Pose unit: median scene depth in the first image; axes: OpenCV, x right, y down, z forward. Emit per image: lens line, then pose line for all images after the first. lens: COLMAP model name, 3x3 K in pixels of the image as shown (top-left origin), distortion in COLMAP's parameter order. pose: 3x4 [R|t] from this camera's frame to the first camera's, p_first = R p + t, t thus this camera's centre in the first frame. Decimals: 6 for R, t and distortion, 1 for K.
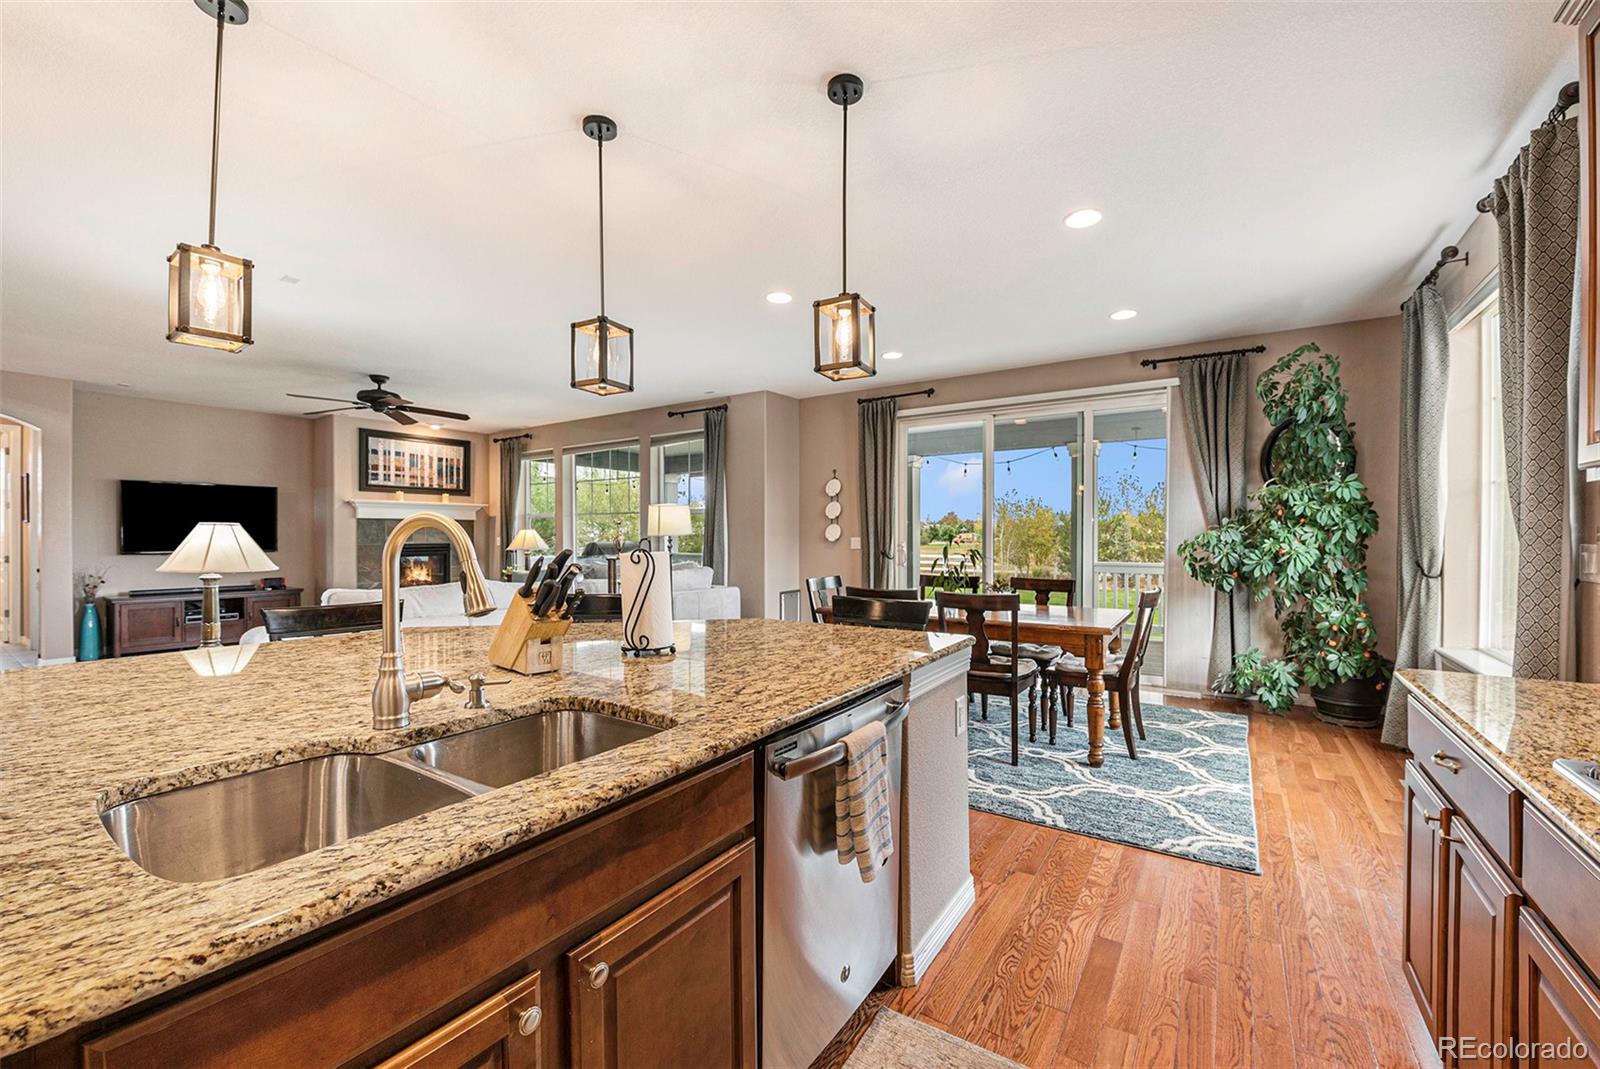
lens RADIAL K [[635.5, 0, 808.4], [0, 635.5, 533.8], [0, 0, 1]] dist [-0.015160, -0.000284]
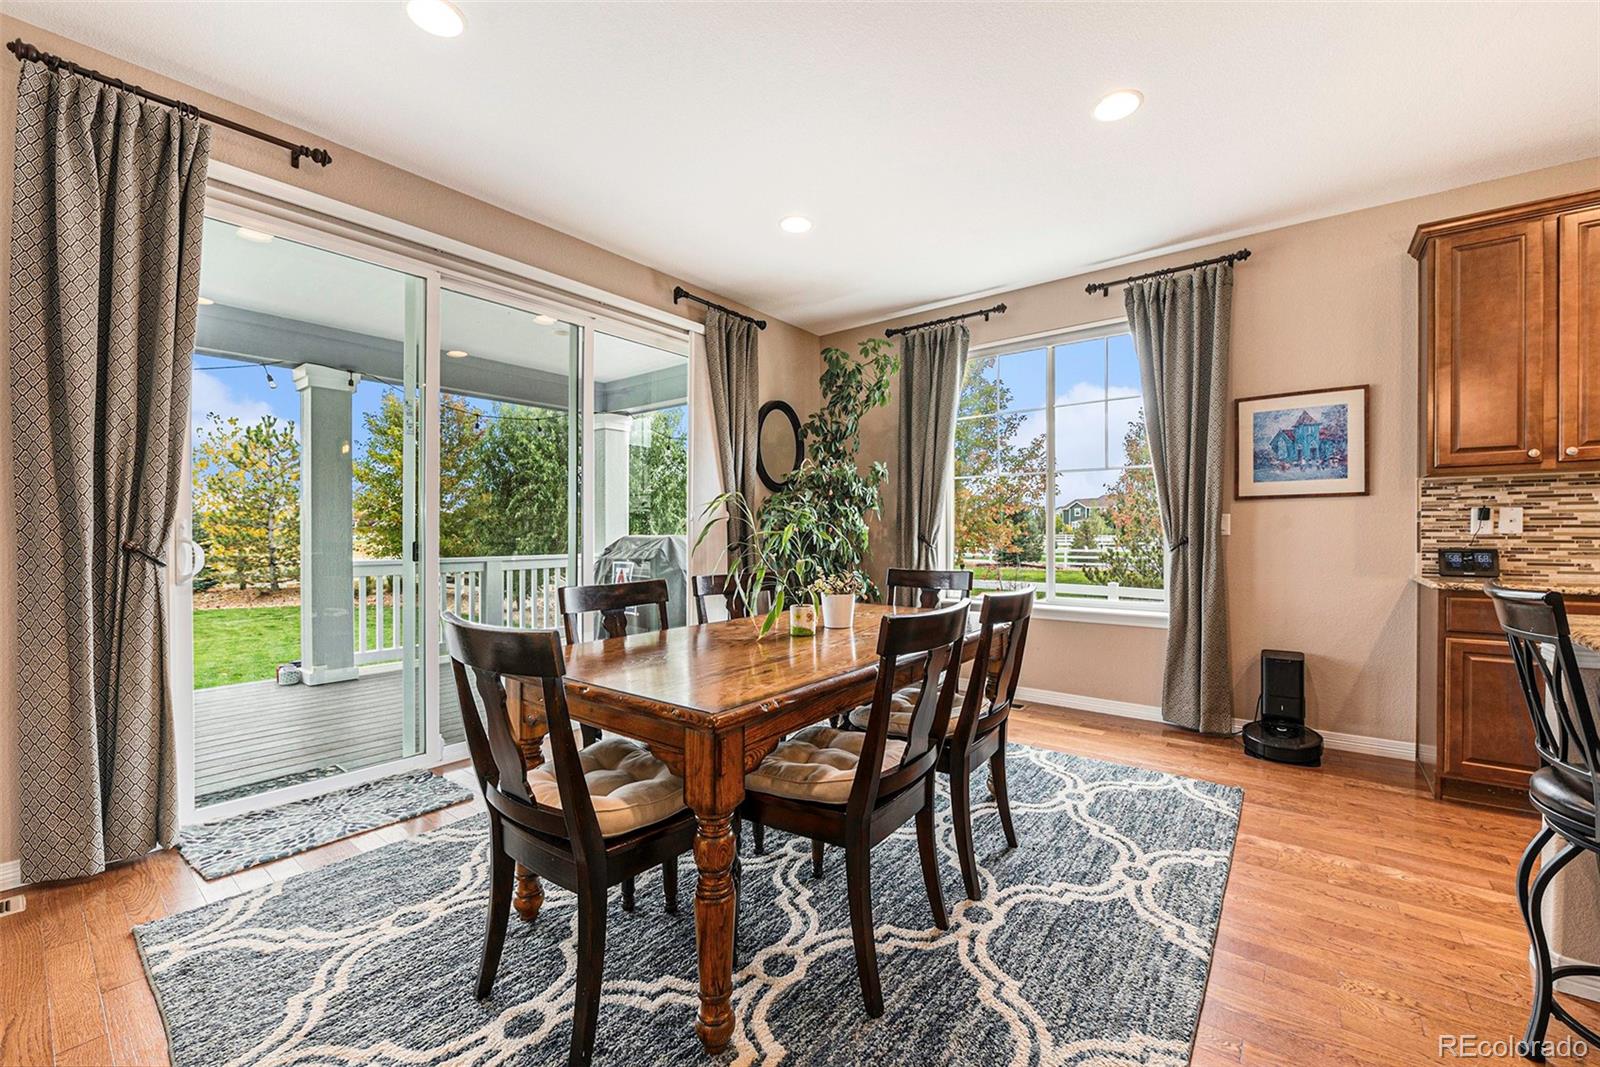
lens RADIAL K [[635.5, 0, 821.9], [0, 635.5, 526.0], [0, 0, 1]] dist [-0.015160, -0.000284]
pose [[0.065790, 0.010534, 0.997778, -0.160662], [0.002327, 0.999940, -0.010710, 0.018427], [-0.997831, 0.003027, 0.065761, 0.534331]]
